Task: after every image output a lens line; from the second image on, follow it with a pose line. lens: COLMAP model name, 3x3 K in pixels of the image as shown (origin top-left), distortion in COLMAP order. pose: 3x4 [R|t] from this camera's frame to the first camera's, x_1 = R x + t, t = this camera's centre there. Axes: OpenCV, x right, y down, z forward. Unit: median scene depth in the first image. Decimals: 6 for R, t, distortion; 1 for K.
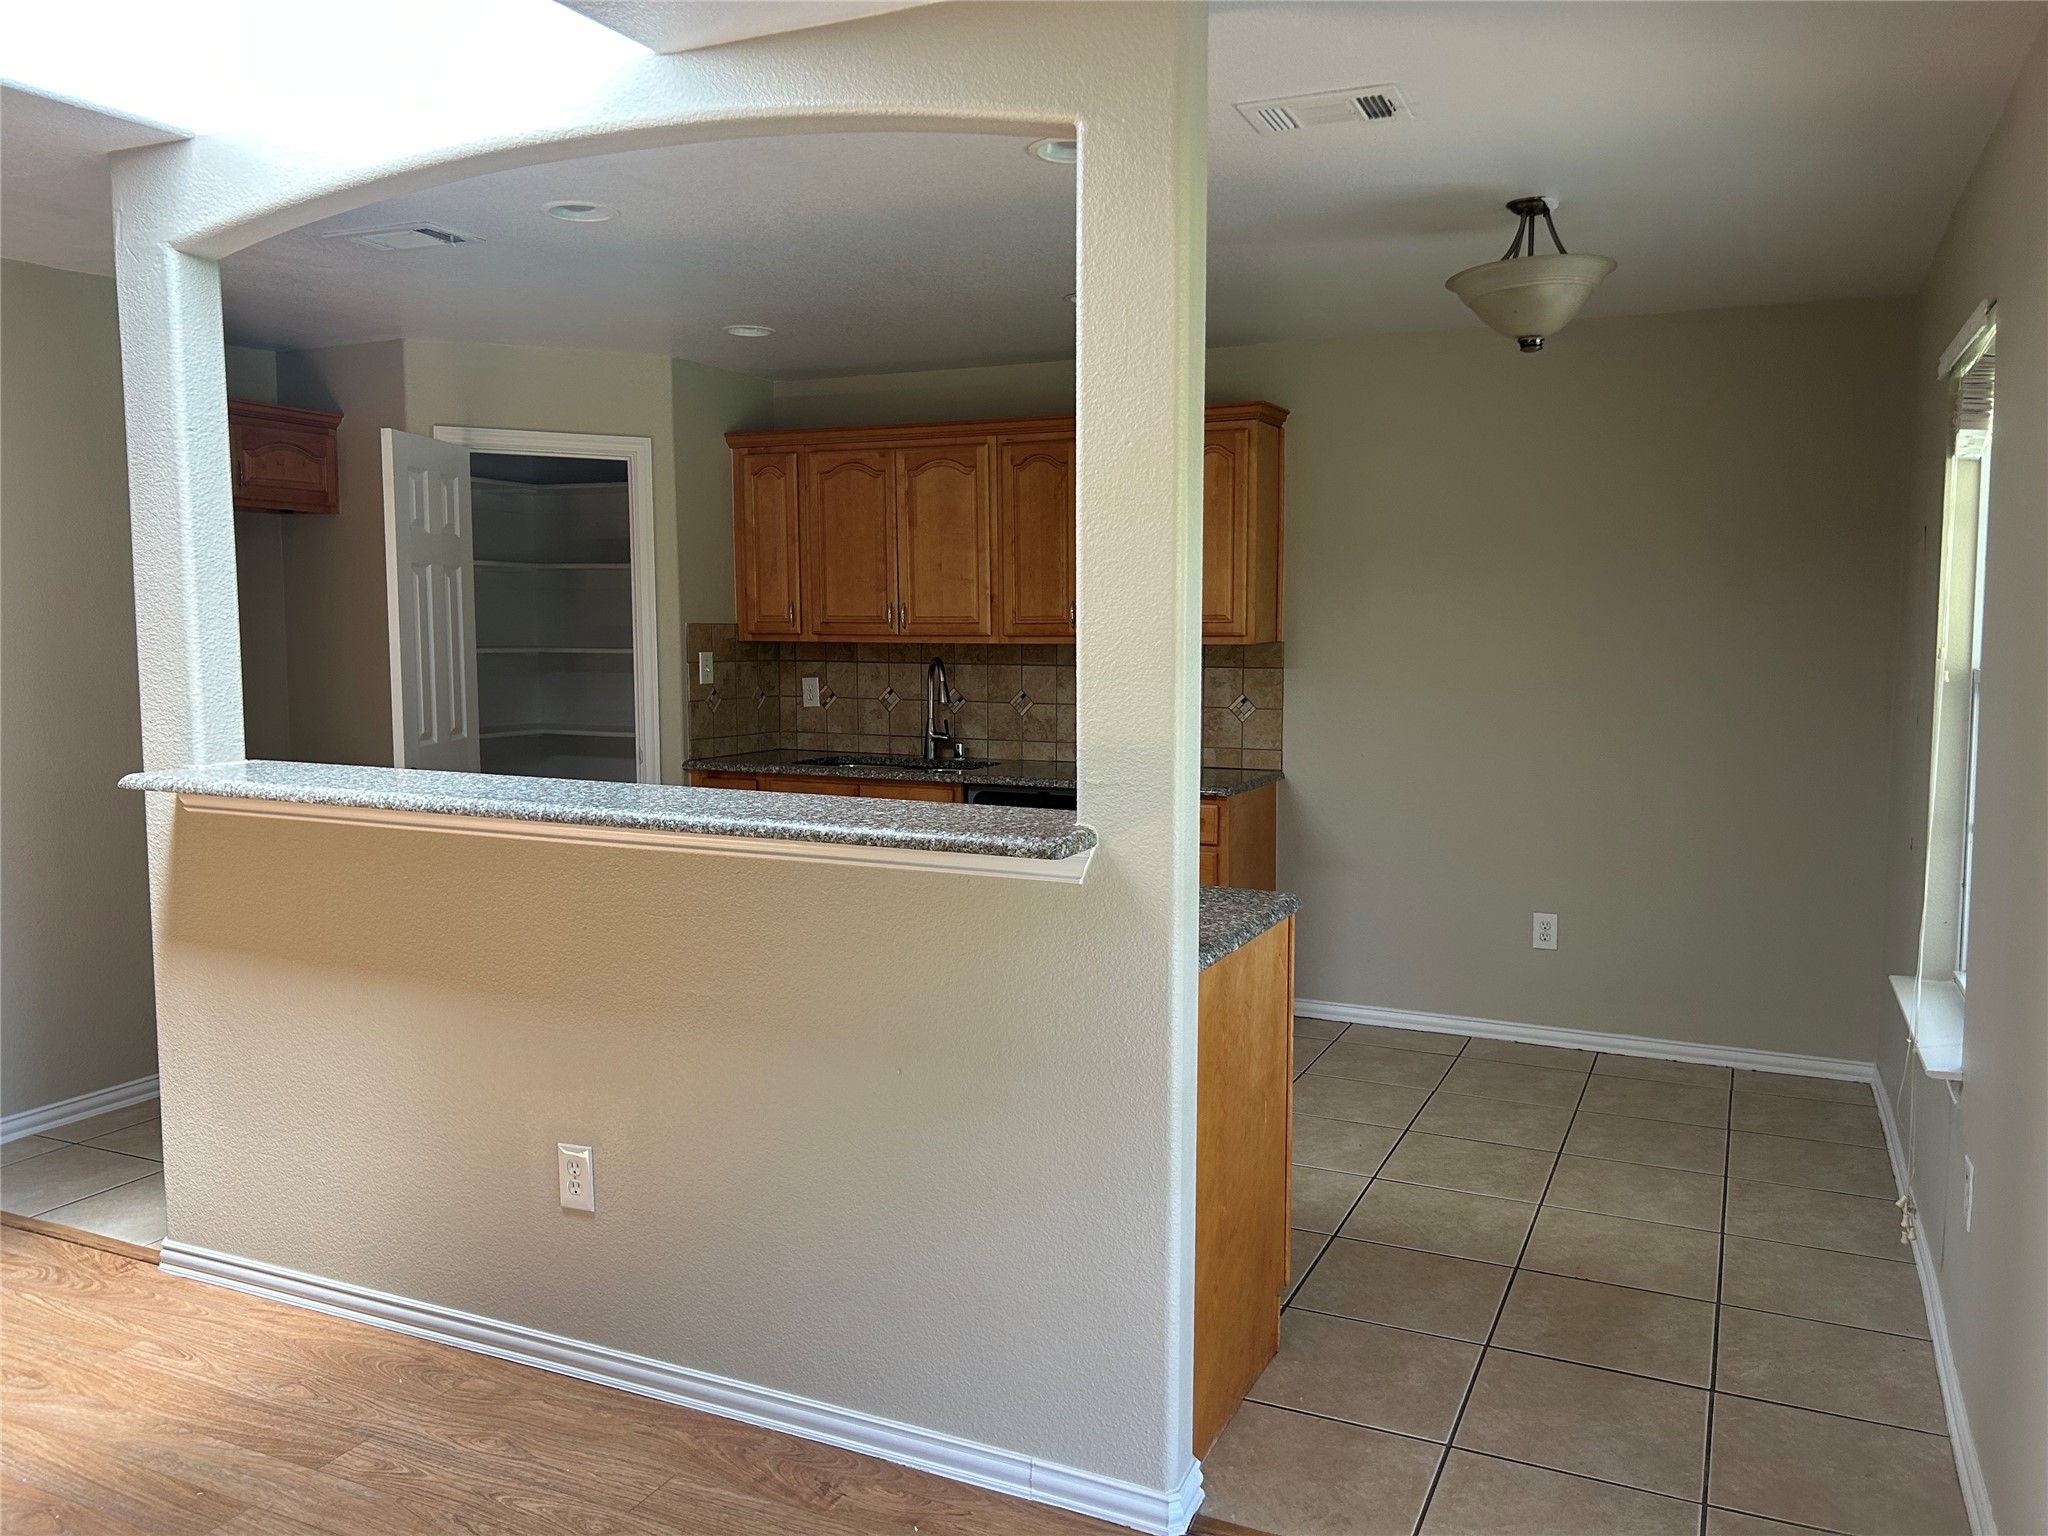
lens RADIAL K [[1535.2, 0, 1024.0], [0, 1535.2, 768.0], [0, 0, 1]] dist [0.111045, -0.119163]
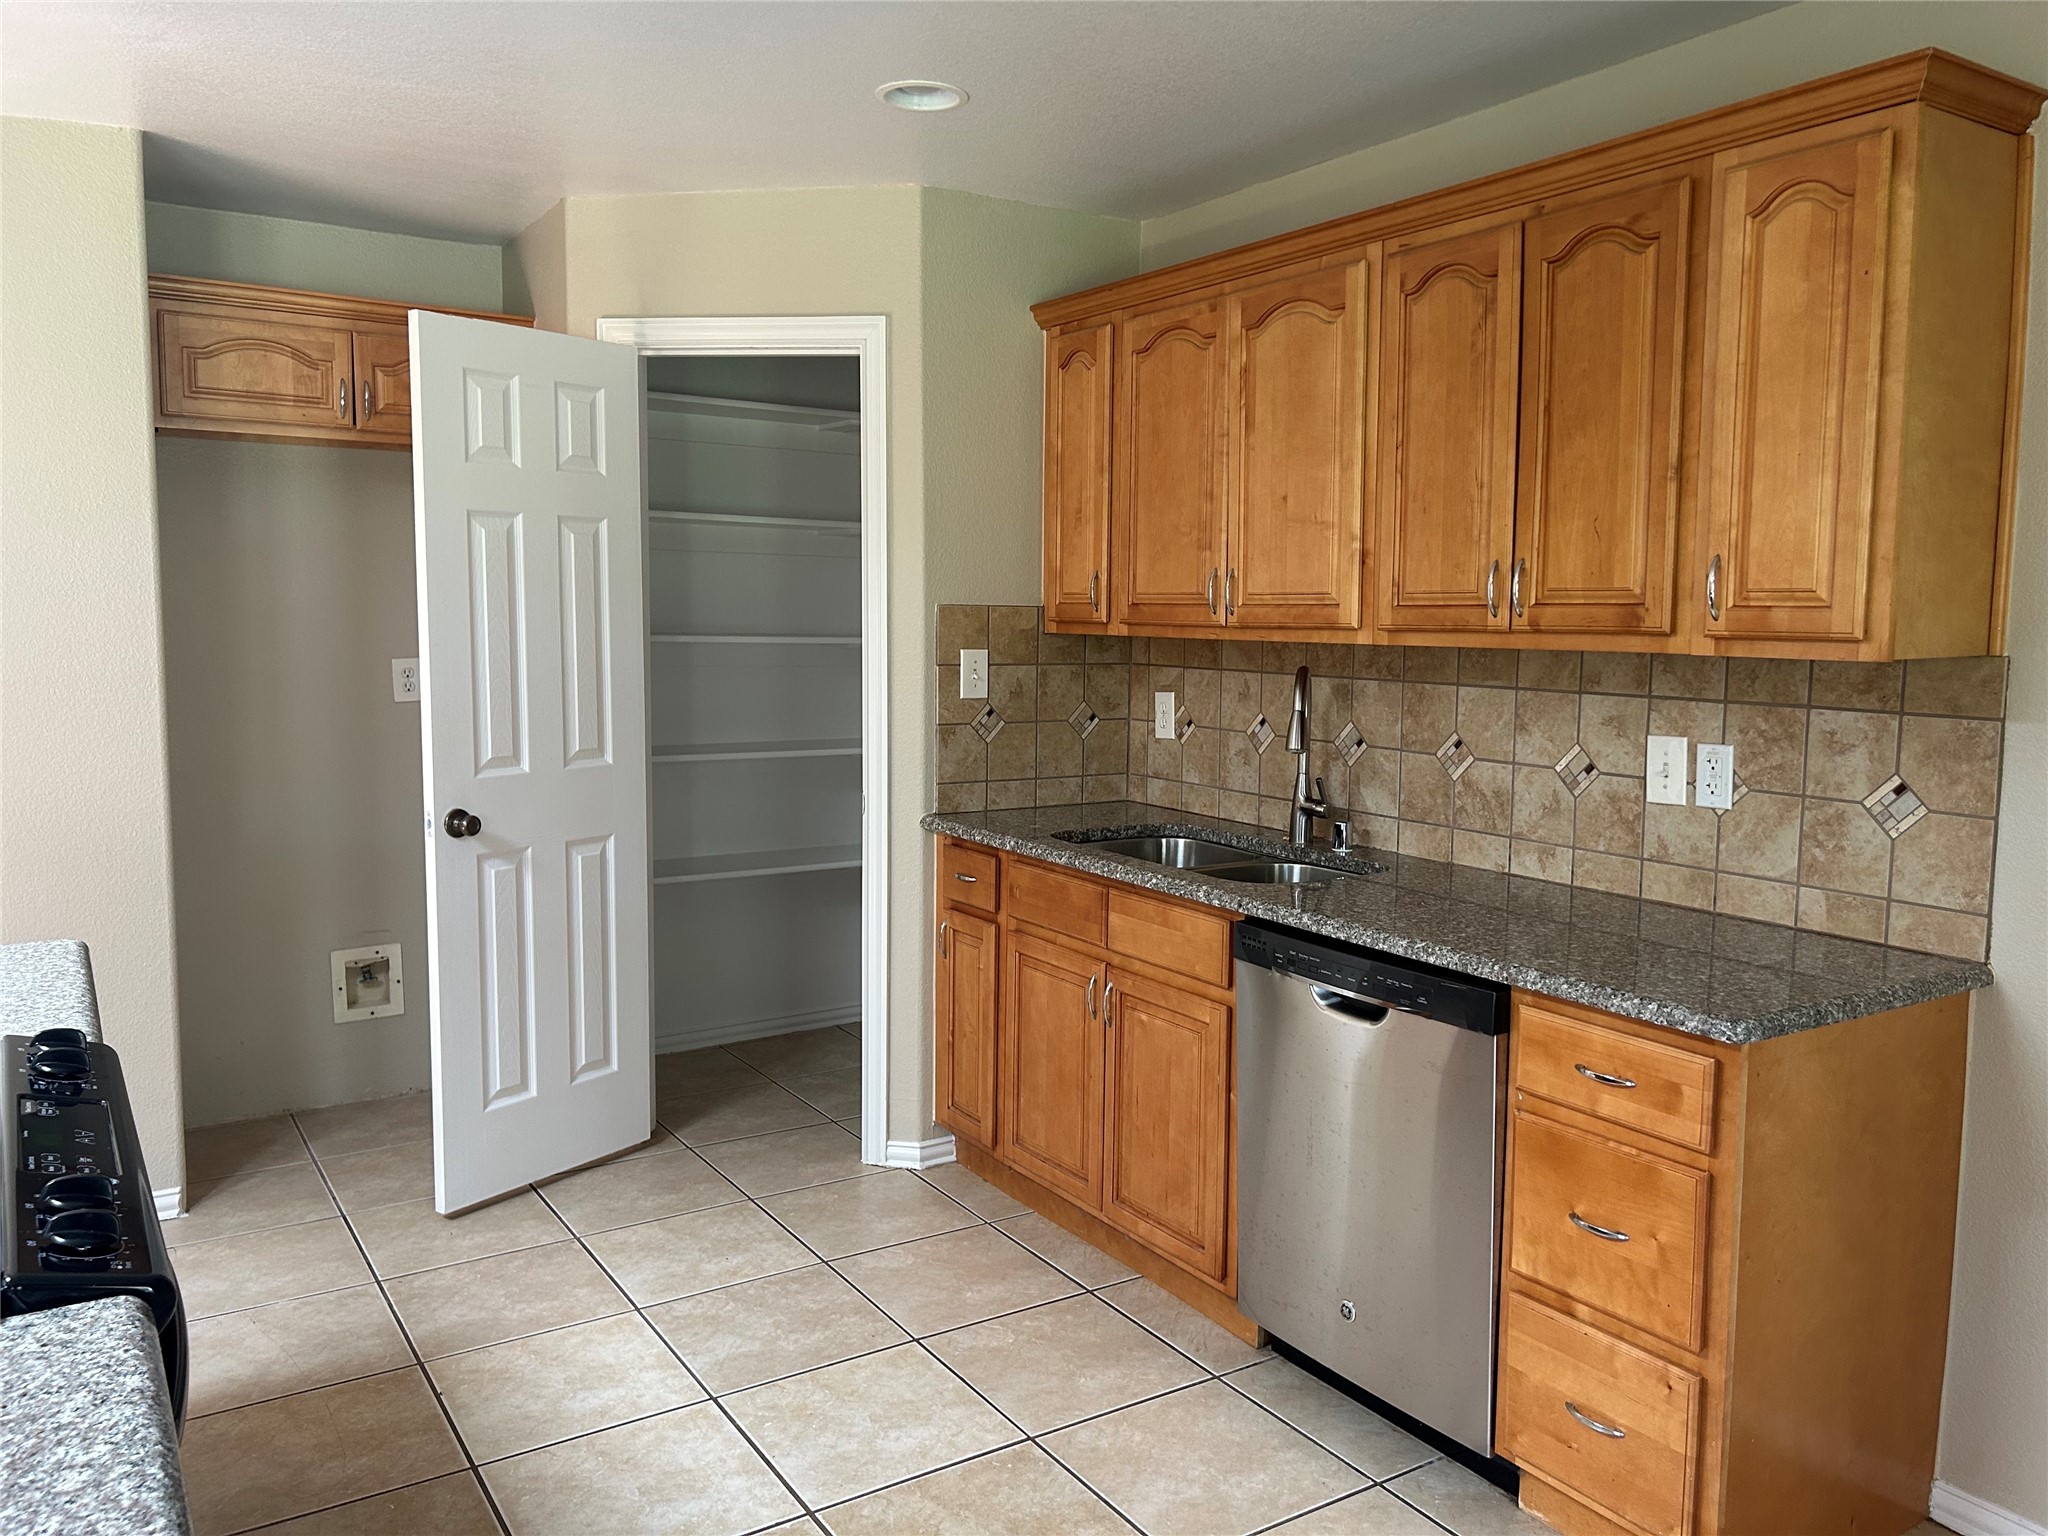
lens RADIAL K [[1535.2, 0, 1024.0], [0, 1535.2, 768.0], [0, 0, 1]] dist [0.111045, -0.119163]
pose [[0.849659, 0.064014, -0.523433, 0.156828], [-0.059552, 0.997903, 0.025373, -0.044253], [0.523959, 0.009613, 0.851689, 0.477163]]
